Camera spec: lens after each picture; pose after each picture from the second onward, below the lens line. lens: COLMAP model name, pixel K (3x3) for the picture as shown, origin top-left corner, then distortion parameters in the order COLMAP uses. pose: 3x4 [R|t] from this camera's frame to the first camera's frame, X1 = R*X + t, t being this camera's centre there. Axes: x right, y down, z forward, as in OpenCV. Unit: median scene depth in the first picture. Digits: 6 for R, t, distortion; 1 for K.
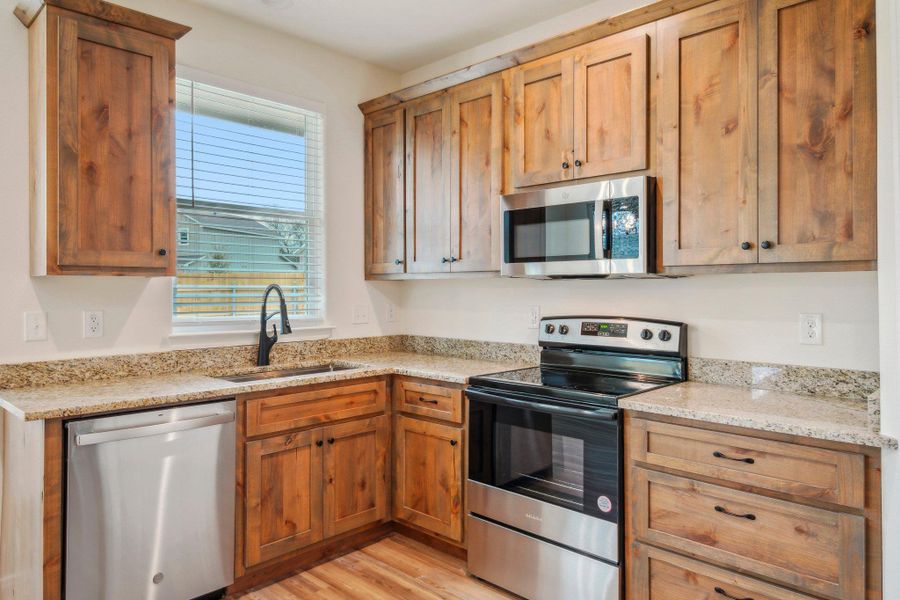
lens RADIAL K [[595.9, 0, 450.9], [0, 595.9, 286.7], [0, 0, 1]] dist [0.021036, -0.017419]
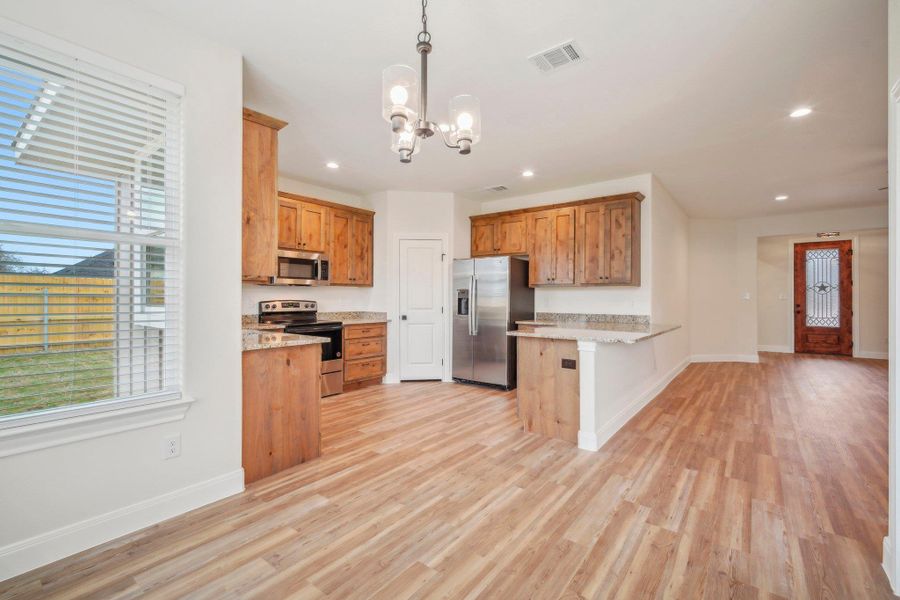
lens RADIAL K [[395.0, 0, 445.1], [0, 395.0, 293.6], [0, 0, 1]] dist [0.002819, -0.000384]
pose [[-0.094851, 0.011078, 0.995430, -1.702351], [-0.006950, 0.999906, -0.011790, 0.039961], [-0.995467, -0.008037, -0.094765, 0.530037]]
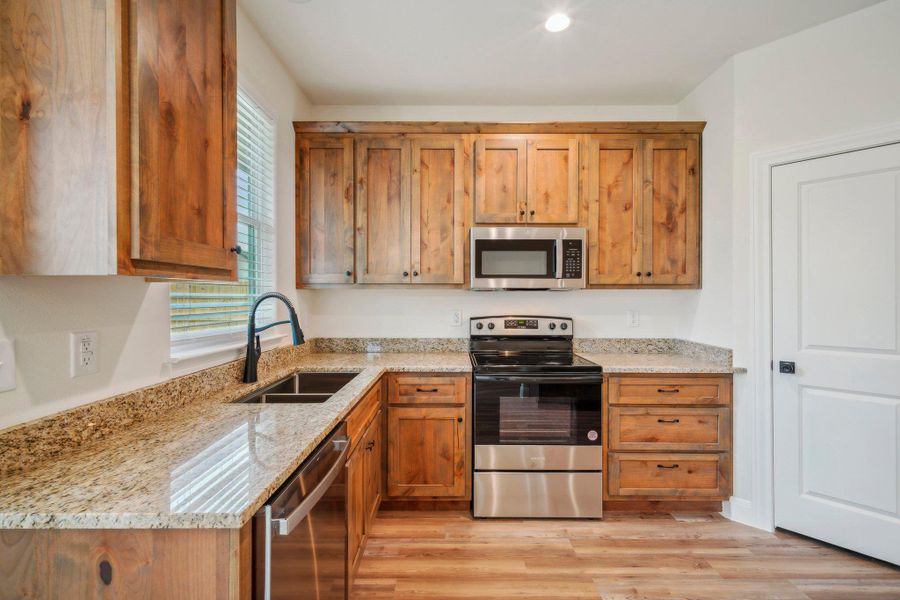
lens RADIAL K [[395.0, 0, 454.9], [0, 395.0, 297.5], [0, 0, 1]] dist [0.002819, -0.000384]
pose [[0.722629, 0.000162, 0.691236, -0.612205], [-0.004617, 0.999979, 0.004593, -0.000191], [-0.691220, -0.006511, 0.722615, 0.429822]]
